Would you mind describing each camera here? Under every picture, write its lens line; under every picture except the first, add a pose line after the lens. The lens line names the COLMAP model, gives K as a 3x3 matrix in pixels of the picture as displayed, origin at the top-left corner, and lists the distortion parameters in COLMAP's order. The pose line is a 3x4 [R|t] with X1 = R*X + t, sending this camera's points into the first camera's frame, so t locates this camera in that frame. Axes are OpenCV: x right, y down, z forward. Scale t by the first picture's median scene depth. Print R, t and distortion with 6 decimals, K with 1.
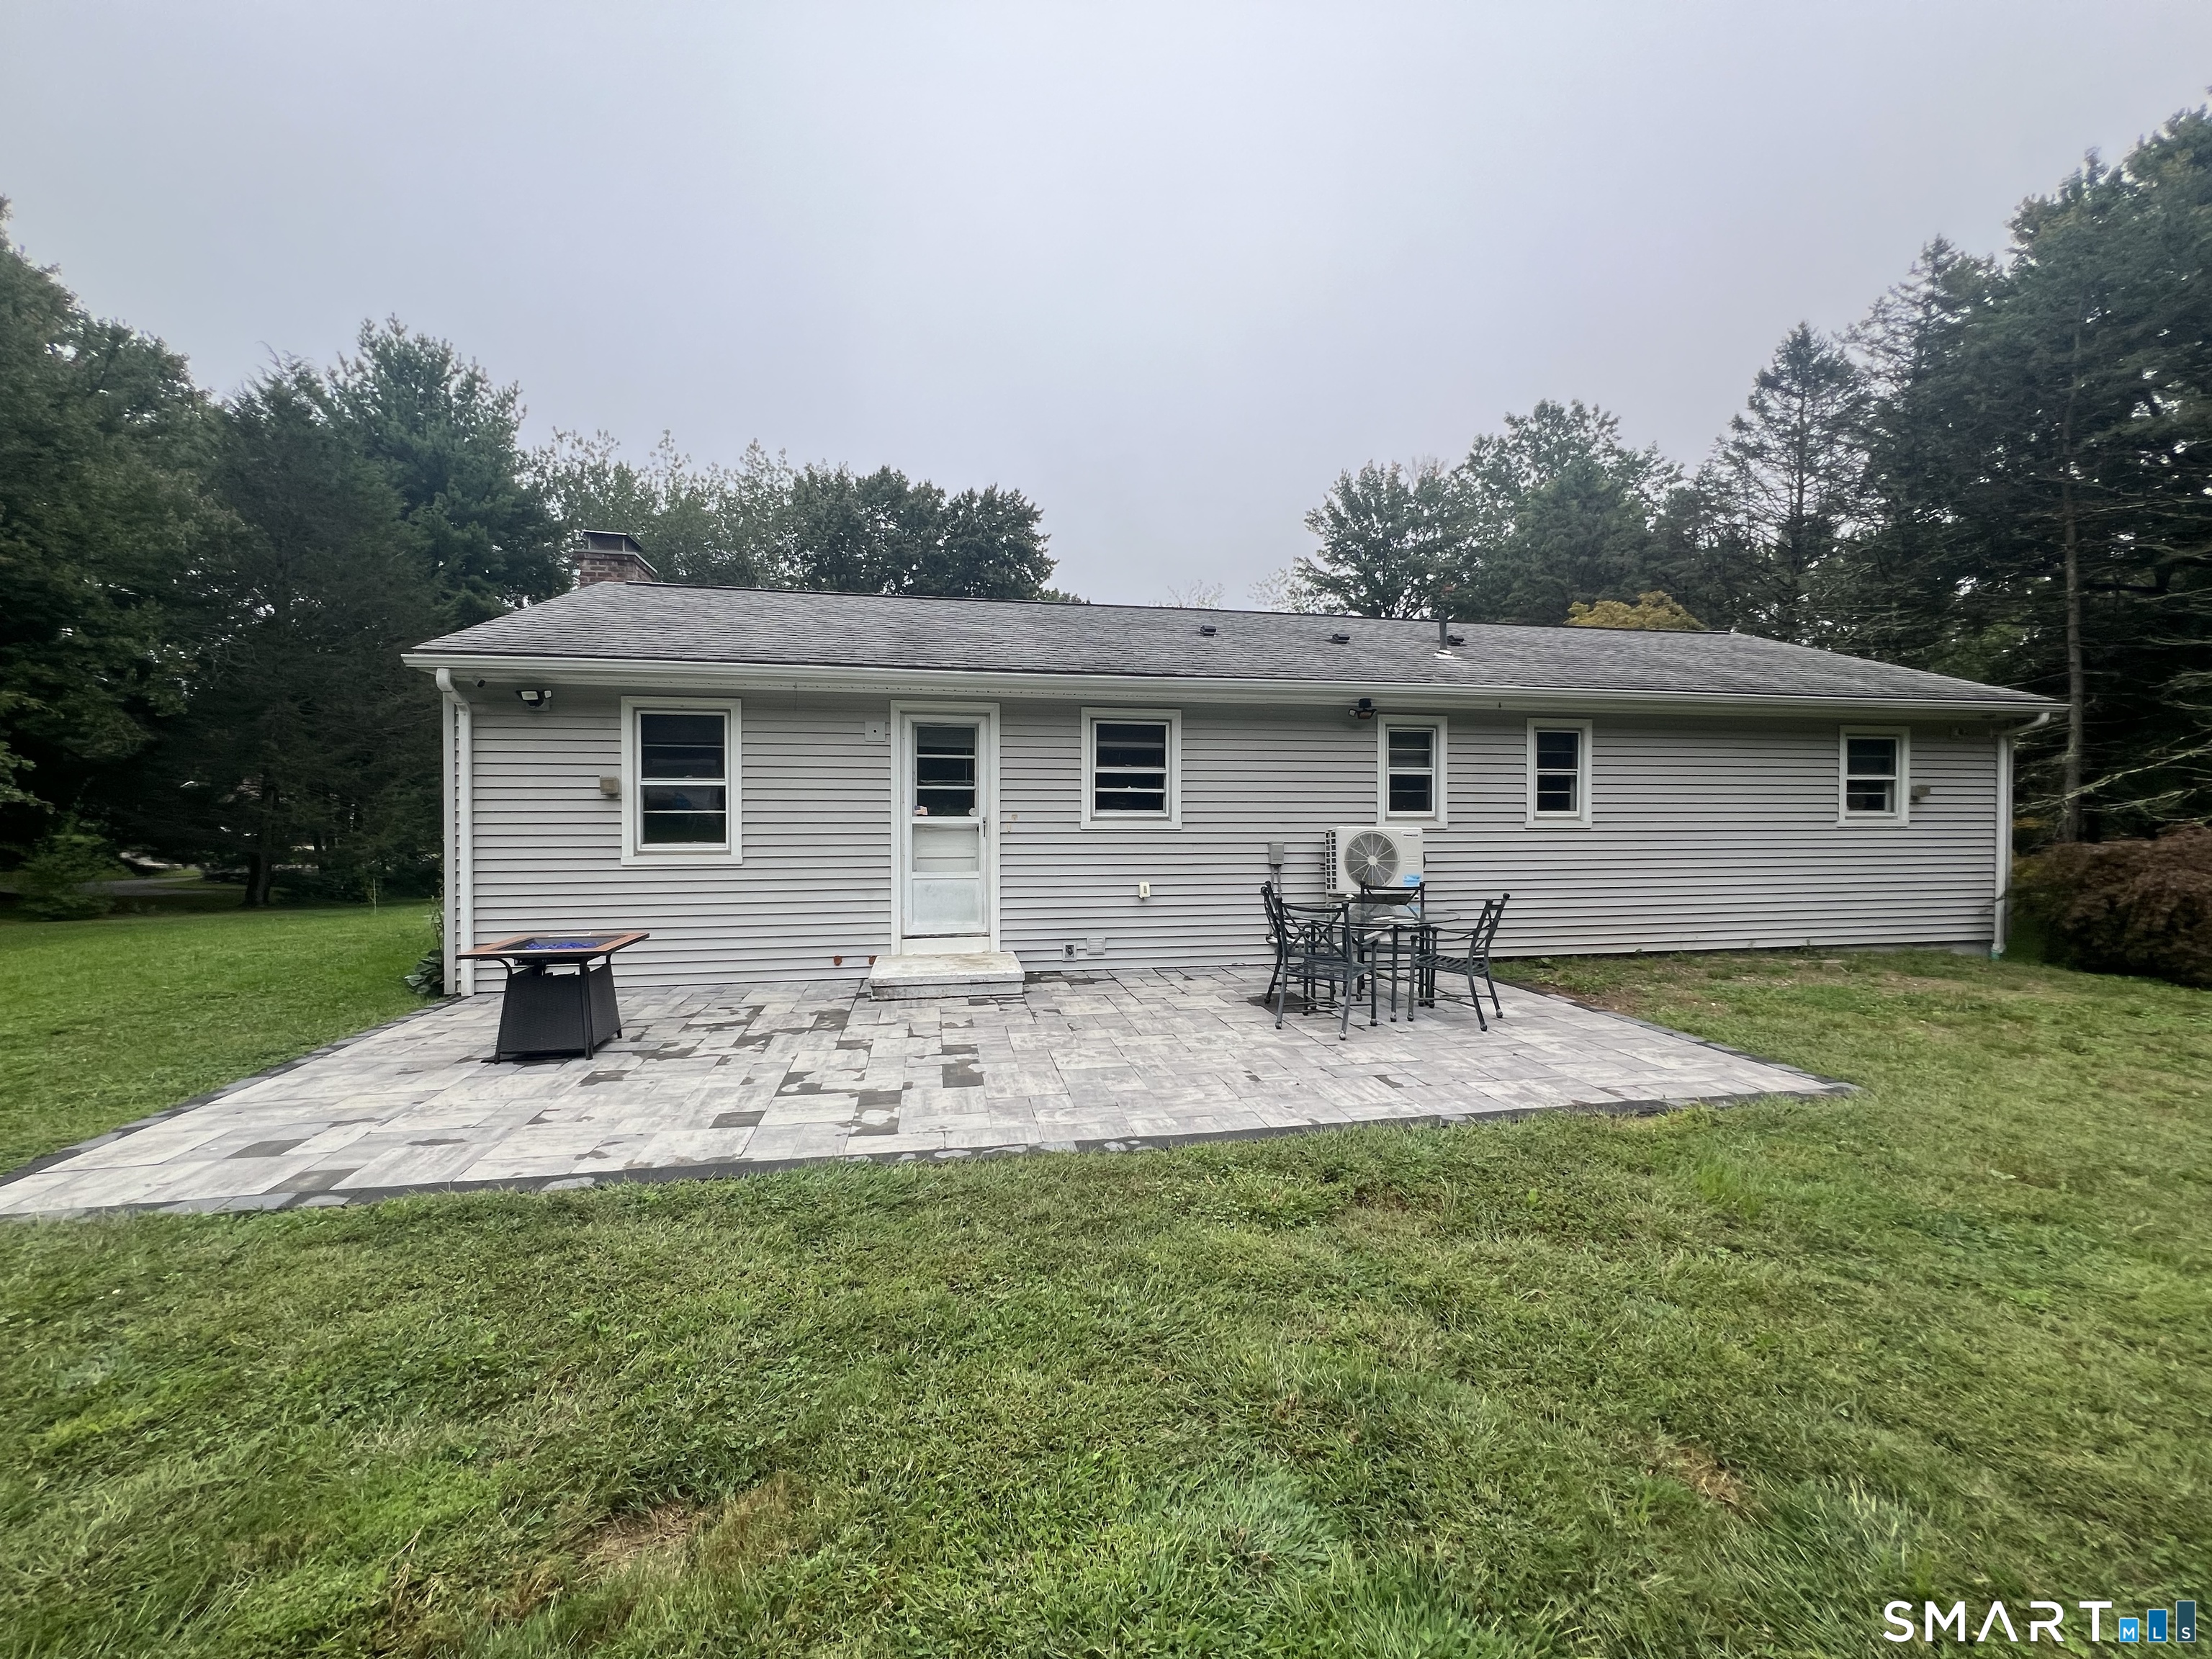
lens RADIAL K [[889.1, 0, 1106.3], [0, 889.1, 825.4], [0, 0, 1]] dist [-0.001630, 0.000162]
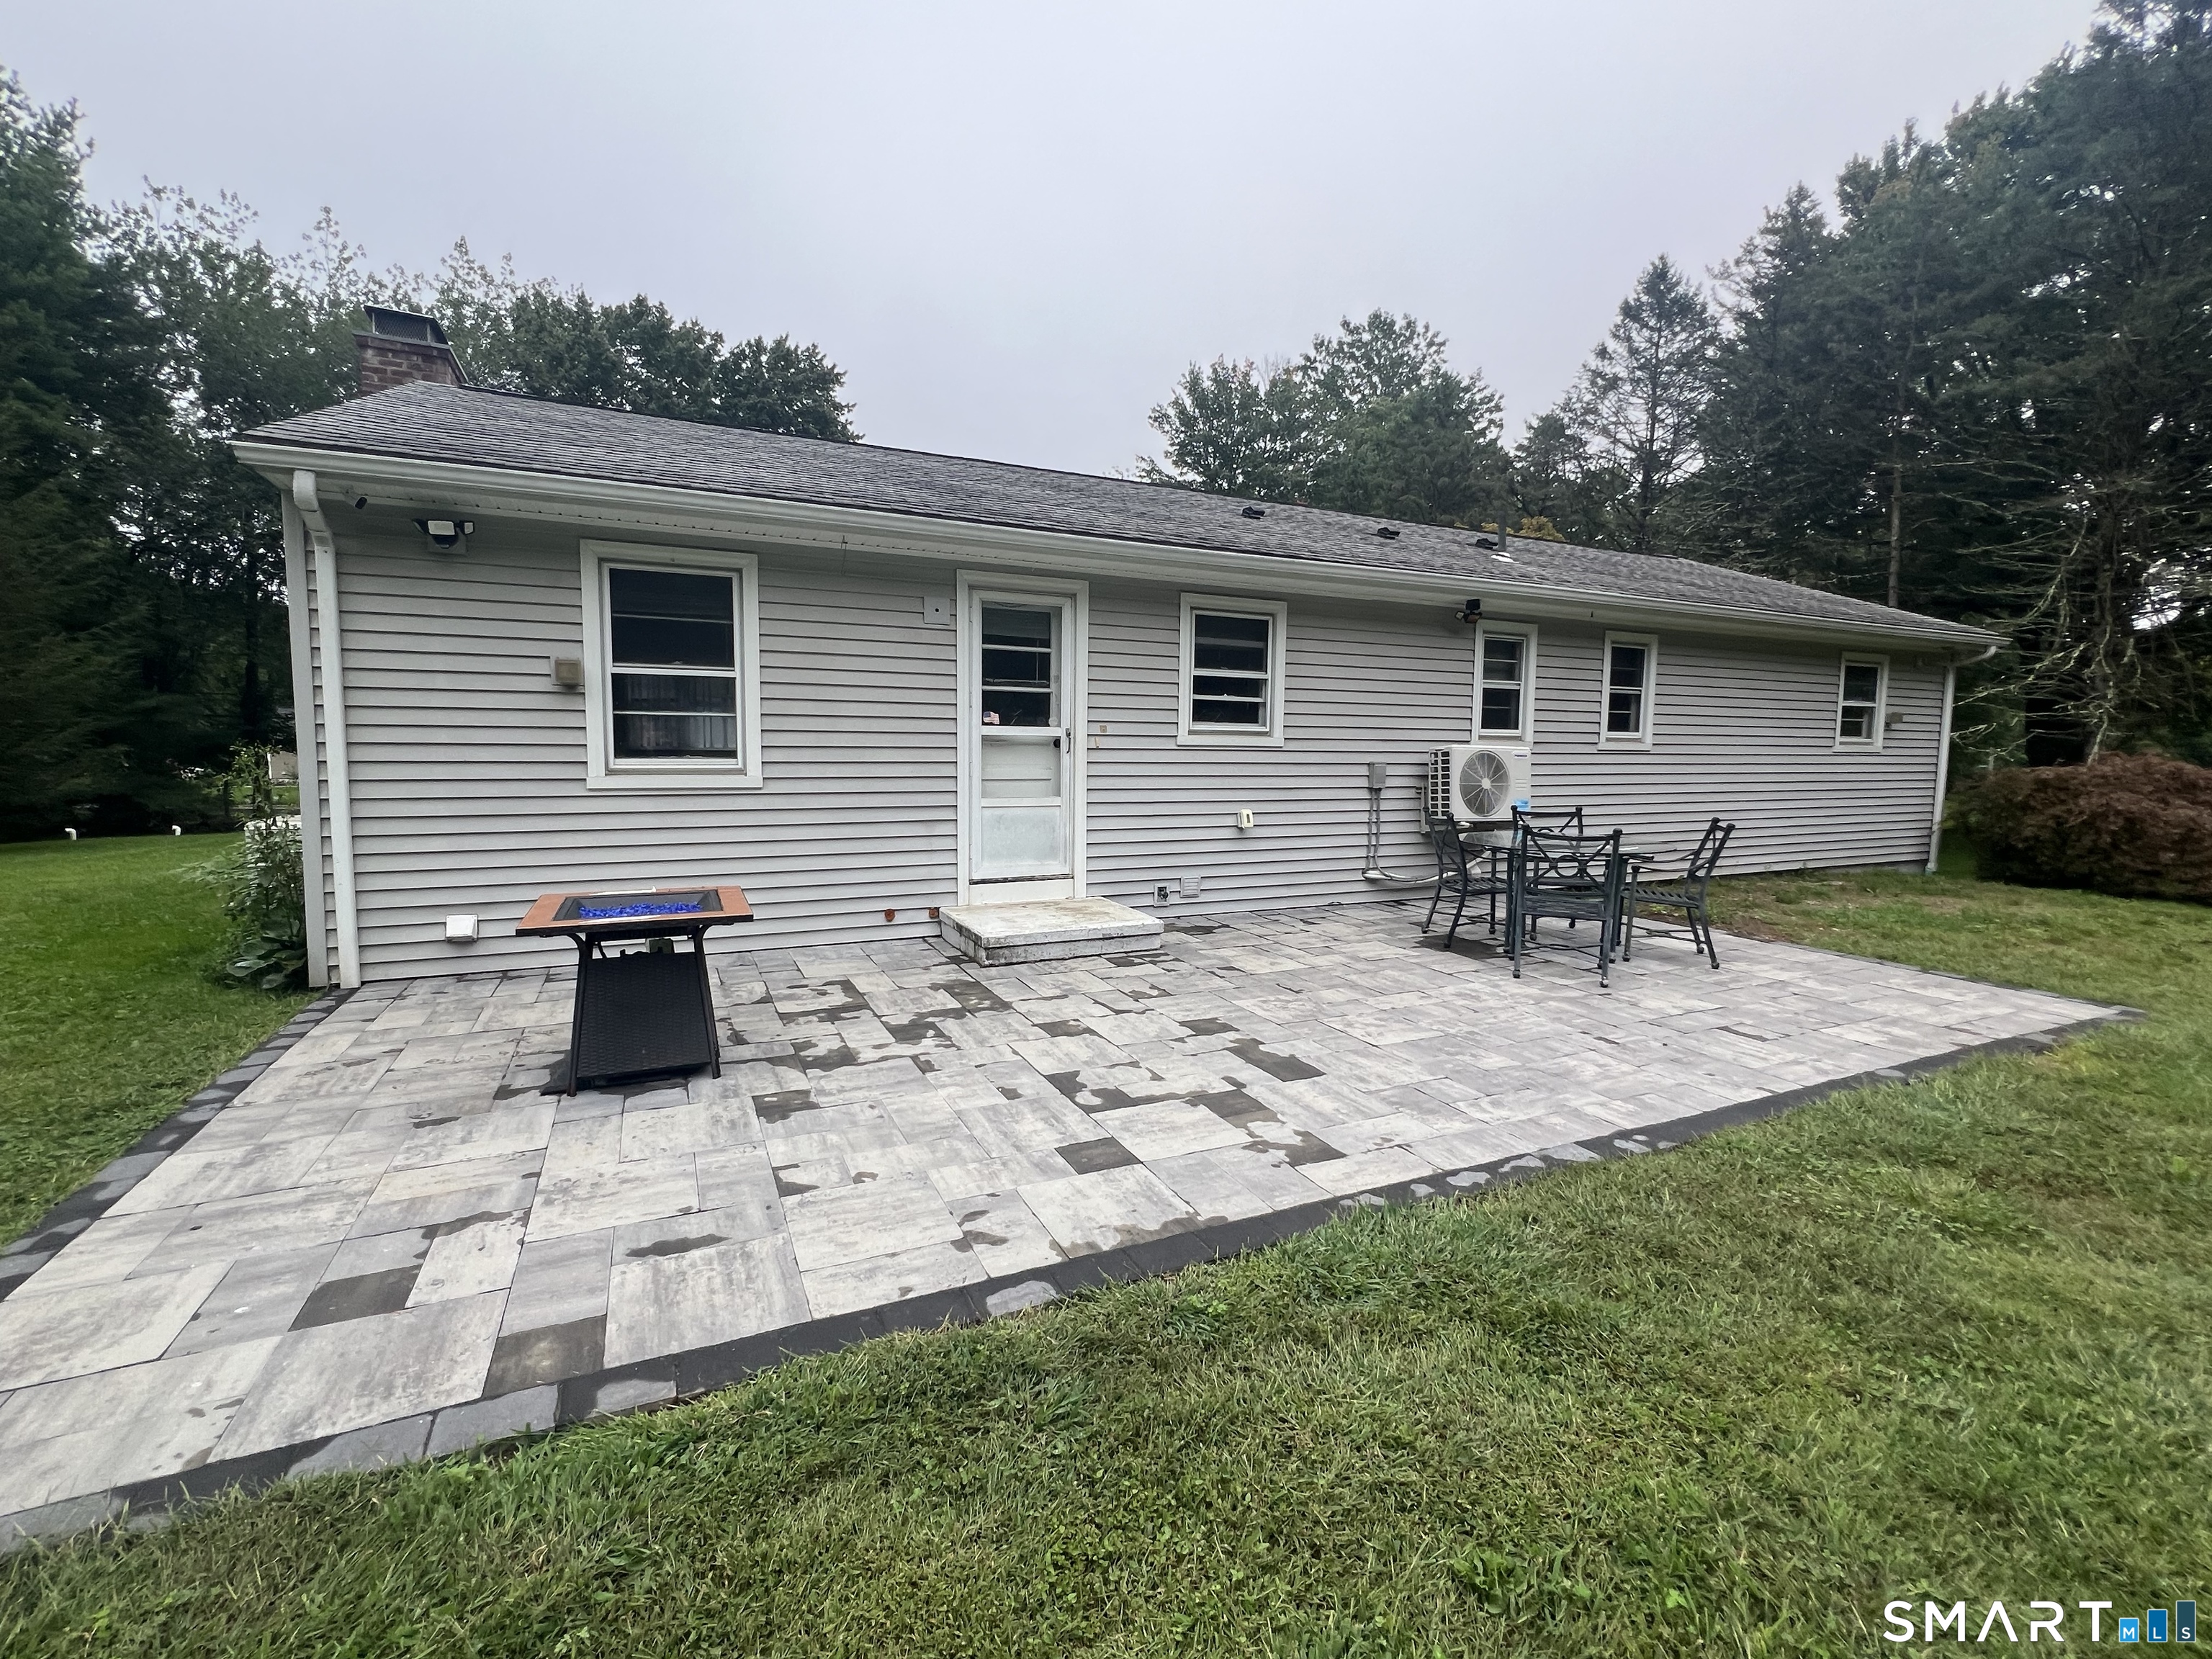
lens RADIAL K [[958.6, 0, 1108.4], [0, 958.6, 829.9], [0, 0, 1]] dist [-0.000774, -0.000376]
pose [[0.969299, -0.011893, 0.245599, -0.302046], [-0.007482, 0.996941, 0.077805, 0.013724], [-0.245773, -0.077254, 0.966244, 0.160641]]
